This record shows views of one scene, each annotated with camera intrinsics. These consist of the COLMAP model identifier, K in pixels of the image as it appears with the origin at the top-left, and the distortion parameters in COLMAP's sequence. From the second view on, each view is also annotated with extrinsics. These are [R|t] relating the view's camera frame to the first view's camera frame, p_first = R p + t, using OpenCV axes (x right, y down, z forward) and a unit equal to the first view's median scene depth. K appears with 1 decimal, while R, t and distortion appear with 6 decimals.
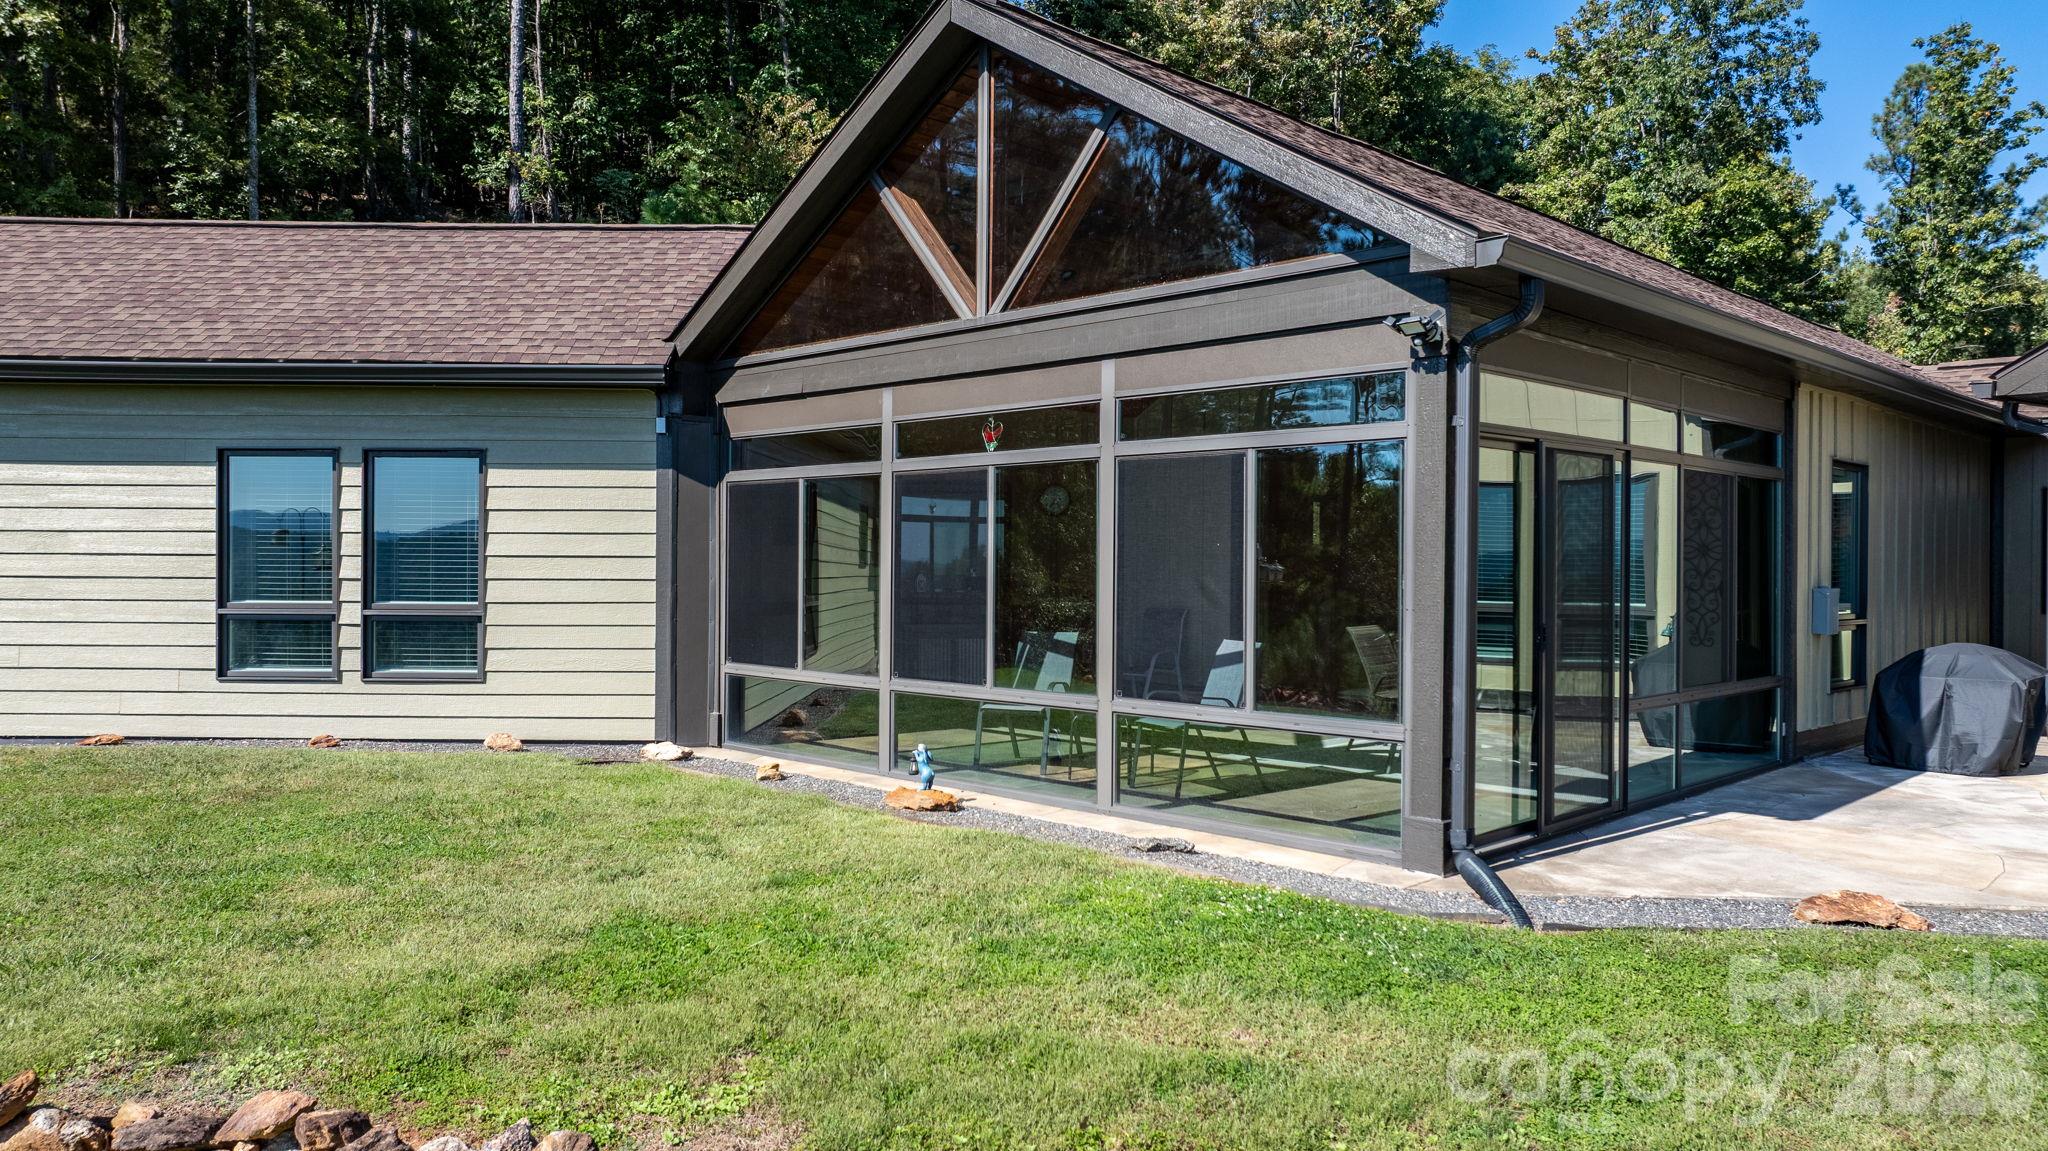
lens RADIAL K [[1411.4, 0, 1017.4], [0, 1411.4, 572.2], [0, 0, 1]] dist [-0.045493, 0.048677]
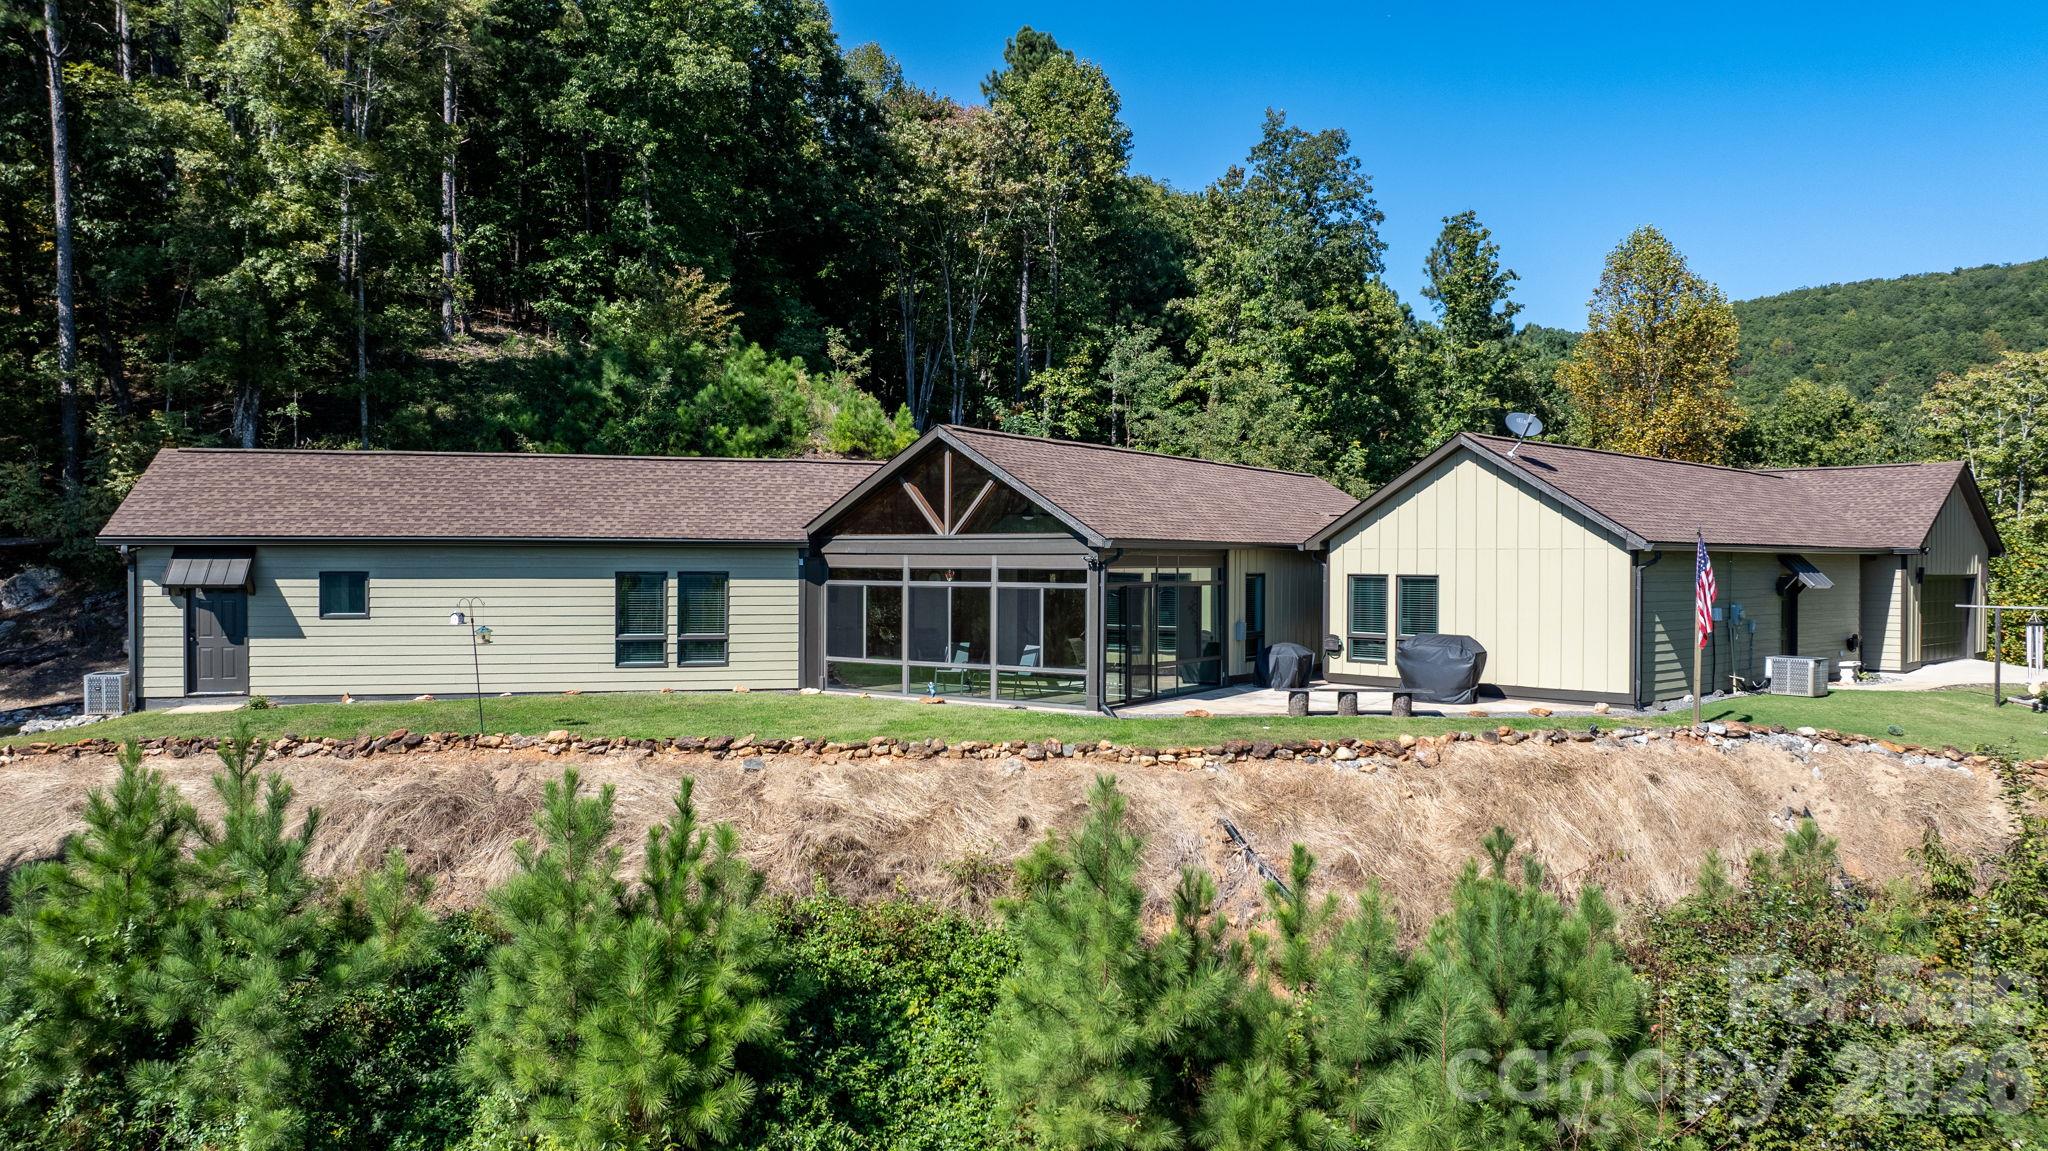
lens RADIAL K [[1411.4, 0, 1026.8], [0, 1411.4, 574.9], [0, 0, 1]] dist [-0.045493, 0.048677]
pose [[0.977817, -0.003649, 0.209428, -0.385410], [0.002487, 0.999980, 0.005808, -0.094729], [-0.209445, -0.005158, 0.977807, -1.529105]]
